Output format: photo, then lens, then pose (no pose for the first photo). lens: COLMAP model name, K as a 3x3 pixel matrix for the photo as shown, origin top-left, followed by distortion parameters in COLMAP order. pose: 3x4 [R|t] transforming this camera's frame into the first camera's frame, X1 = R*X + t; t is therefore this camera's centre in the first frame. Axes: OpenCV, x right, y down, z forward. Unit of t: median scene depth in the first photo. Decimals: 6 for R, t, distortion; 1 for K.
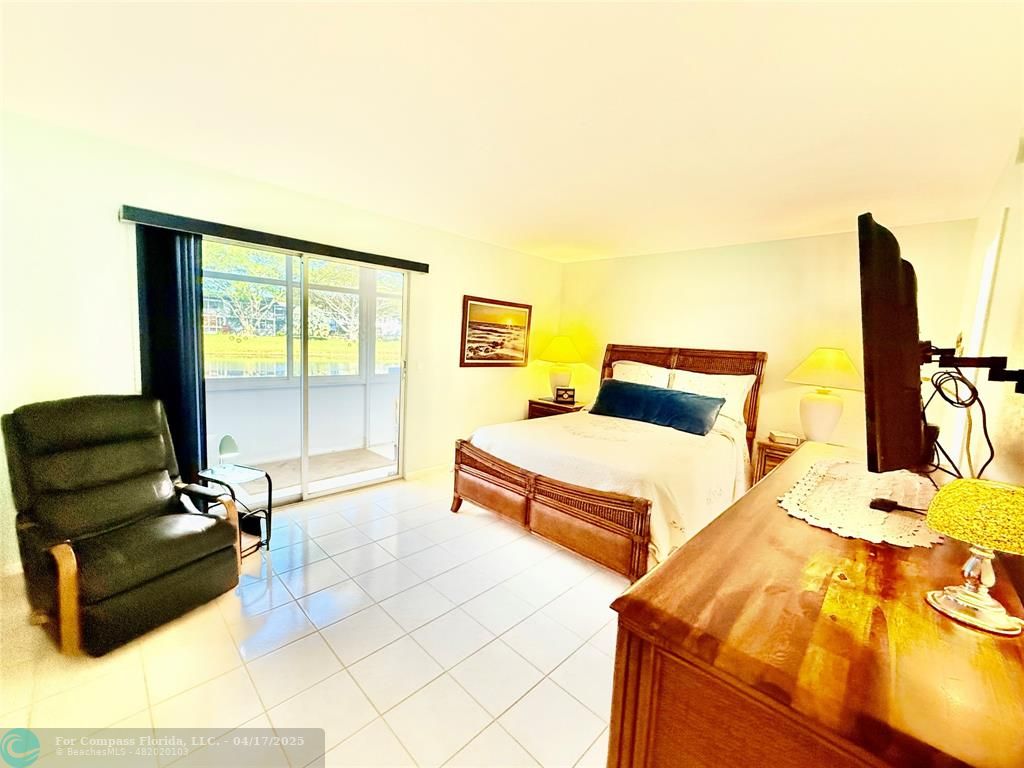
lens RADIAL K [[409.4, 0, 508.4], [0, 409.4, 384.0], [0, 0, 1]] dist [-0.002035, 0.000063]
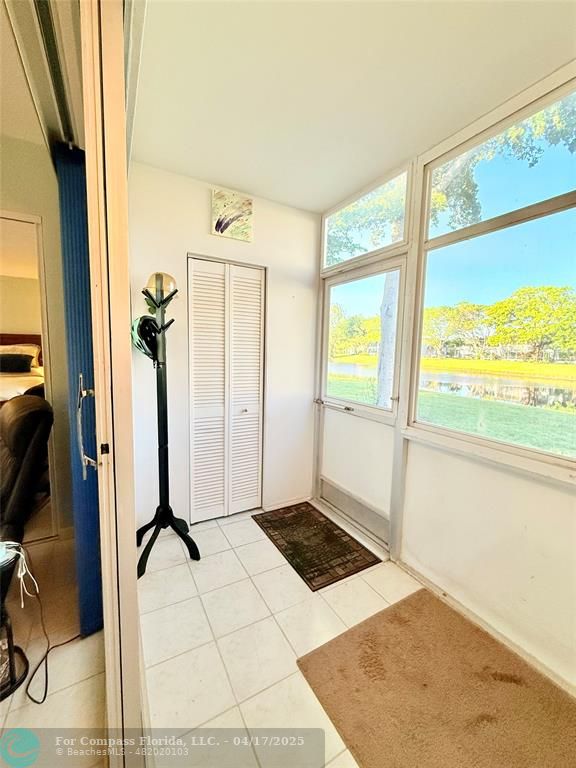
lens RADIAL K [[307.1, 0, 287.4], [0, 307.1, 382.0], [0, 0, 1]] dist [-0.002035, 0.000063]
pose [[-0.266504, 0.040317, -0.962990, -0.250308], [-0.142036, 0.986574, 0.080612, -0.078177], [0.953311, 0.158263, -0.257199, 0.907692]]
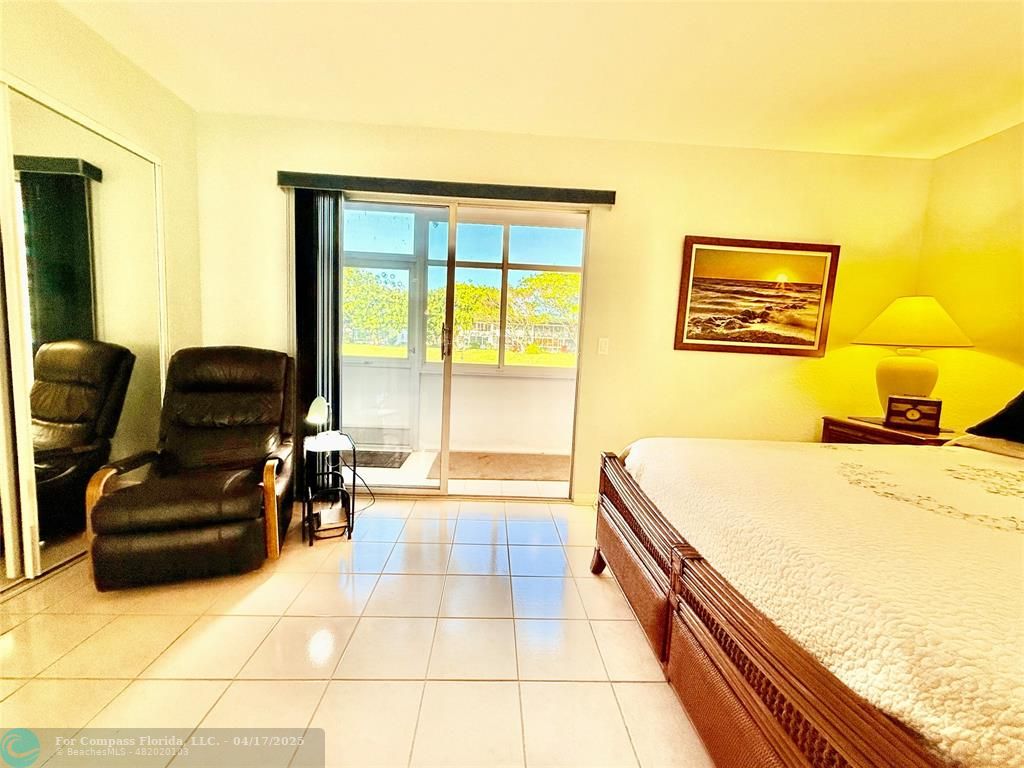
lens RADIAL K [[409.4, 0, 507.7], [0, 409.4, 384.8], [0, 0, 1]] dist [-0.002035, 0.000063]
pose [[0.729740, 0.046931, -0.682112, 0.135639], [-0.079766, 0.996673, -0.016762, 0.046546], [0.679056, 0.066642, 0.731055, 0.363252]]
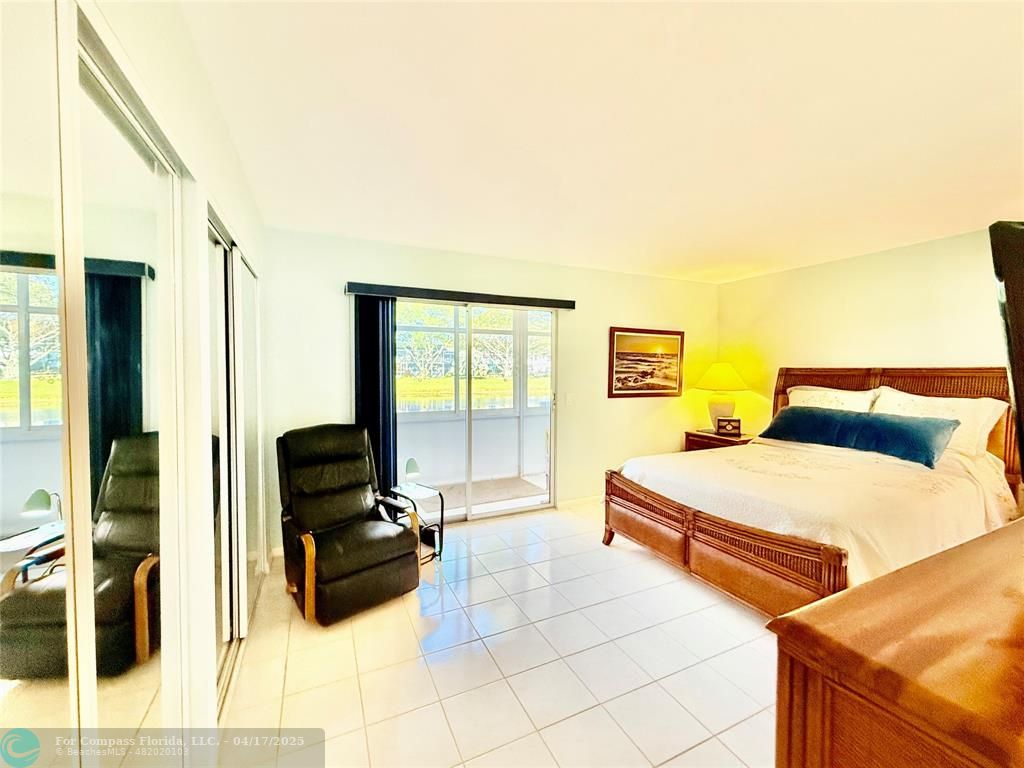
lens RADIAL K [[409.4, 0, 507.9], [0, 409.4, 383.6], [0, 0, 1]] dist [-0.002035, 0.000063]
pose [[0.934838, -0.038098, -0.353025, 0.006824], [0.007839, 0.996199, -0.086750, 0.008530], [0.354988, 0.078330, 0.931583, -0.023009]]
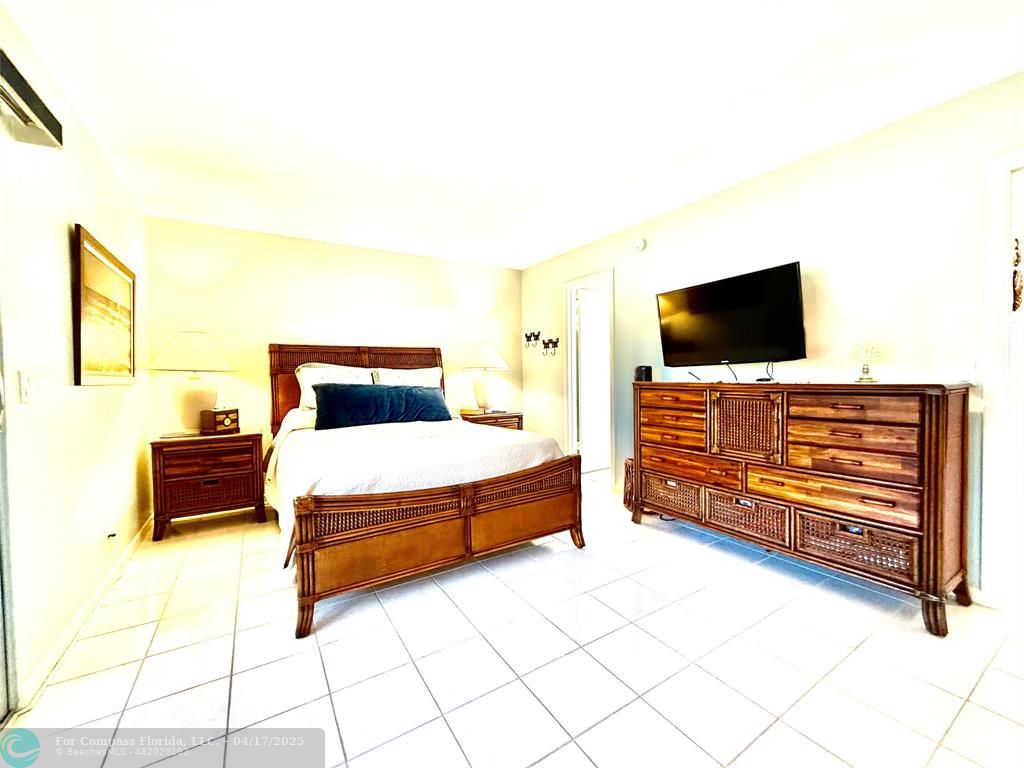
lens RADIAL K [[409.4, 0, 509.3], [0, 409.4, 385.2], [0, 0, 1]] dist [-0.002035, 0.000063]
pose [[0.230703, -0.081512, 0.969604, -0.448496], [0.133341, 0.989732, 0.051478, -0.002658], [-0.963845, 0.117412, 0.239203, 0.459410]]
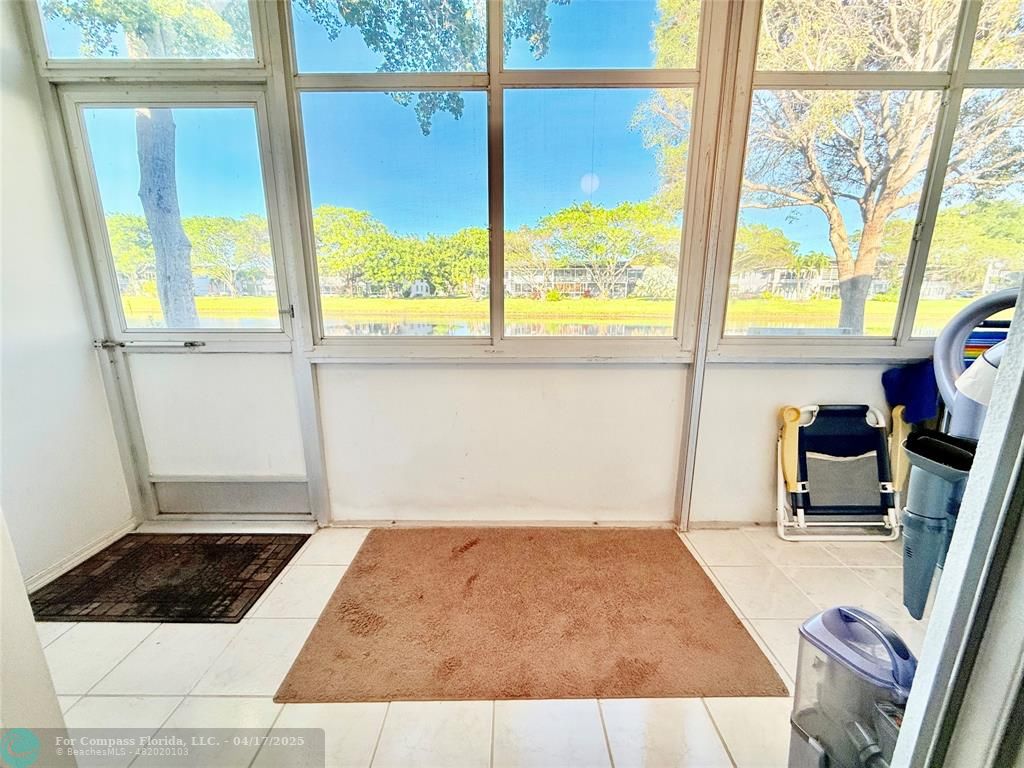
lens RADIAL K [[409.4, 0, 508.5], [0, 409.4, 385.5], [0, 0, 1]] dist [-0.002035, 0.000063]
pose [[0.696747, 0.109374, -0.708930, -0.261948], [-0.042636, 0.992874, 0.111278, -0.018236], [0.716049, -0.047307, 0.696445, 0.809443]]
